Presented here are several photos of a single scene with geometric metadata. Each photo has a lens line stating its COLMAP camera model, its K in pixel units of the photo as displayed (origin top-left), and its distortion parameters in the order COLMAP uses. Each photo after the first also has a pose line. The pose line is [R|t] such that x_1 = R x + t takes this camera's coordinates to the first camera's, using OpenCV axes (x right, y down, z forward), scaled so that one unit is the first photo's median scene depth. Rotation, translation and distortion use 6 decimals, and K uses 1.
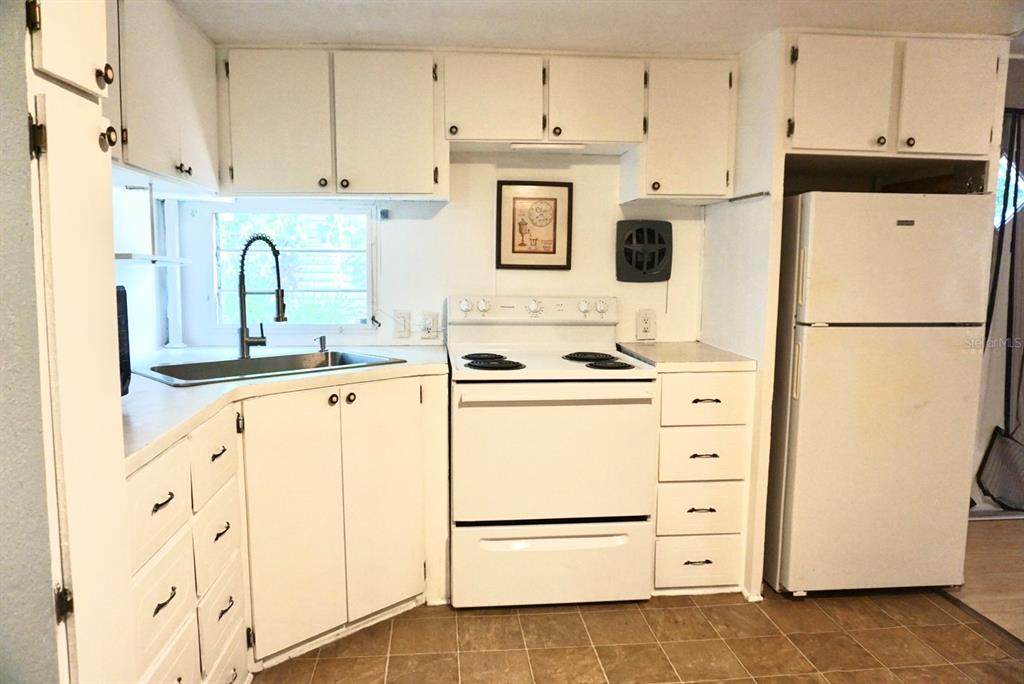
lens RADIAL K [[684.3, 0, 512.0], [0, 684.3, 342.0], [0, 0, 1]] dist [-0.058804, 0.043968]
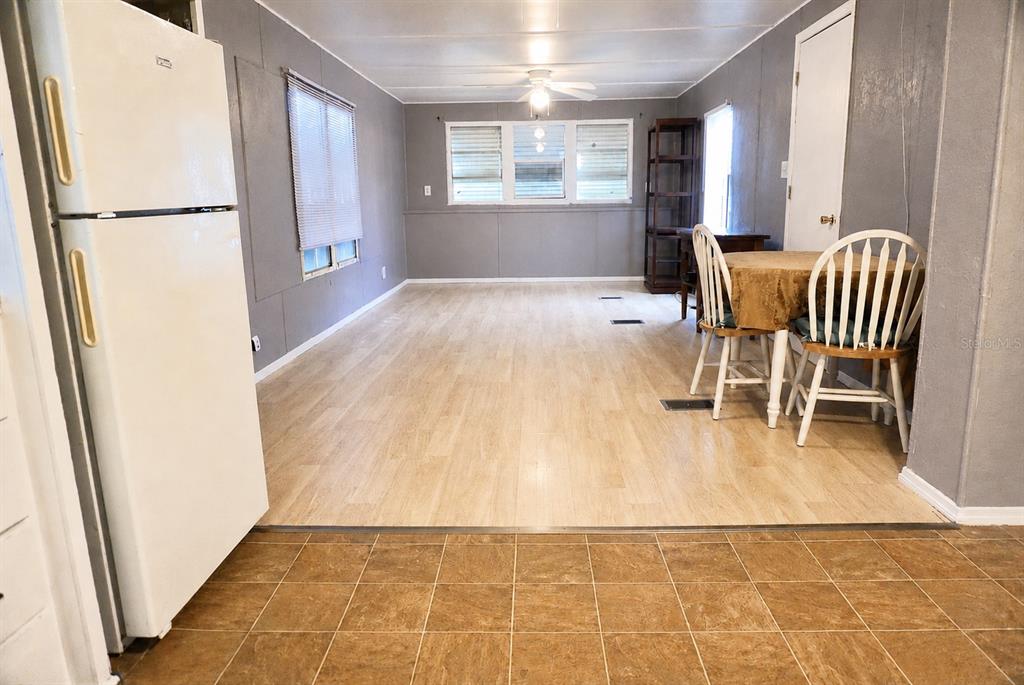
lens RADIAL K [[684.3, 0, 512.0], [0, 684.3, 342.5], [0, 0, 1]] dist [-0.058804, 0.043968]
pose [[0.121430, -0.221449, 0.967582, -0.107749], [0.126741, 0.970276, 0.206159, 0.006798], [-0.984475, 0.097598, 0.145887, 0.551908]]
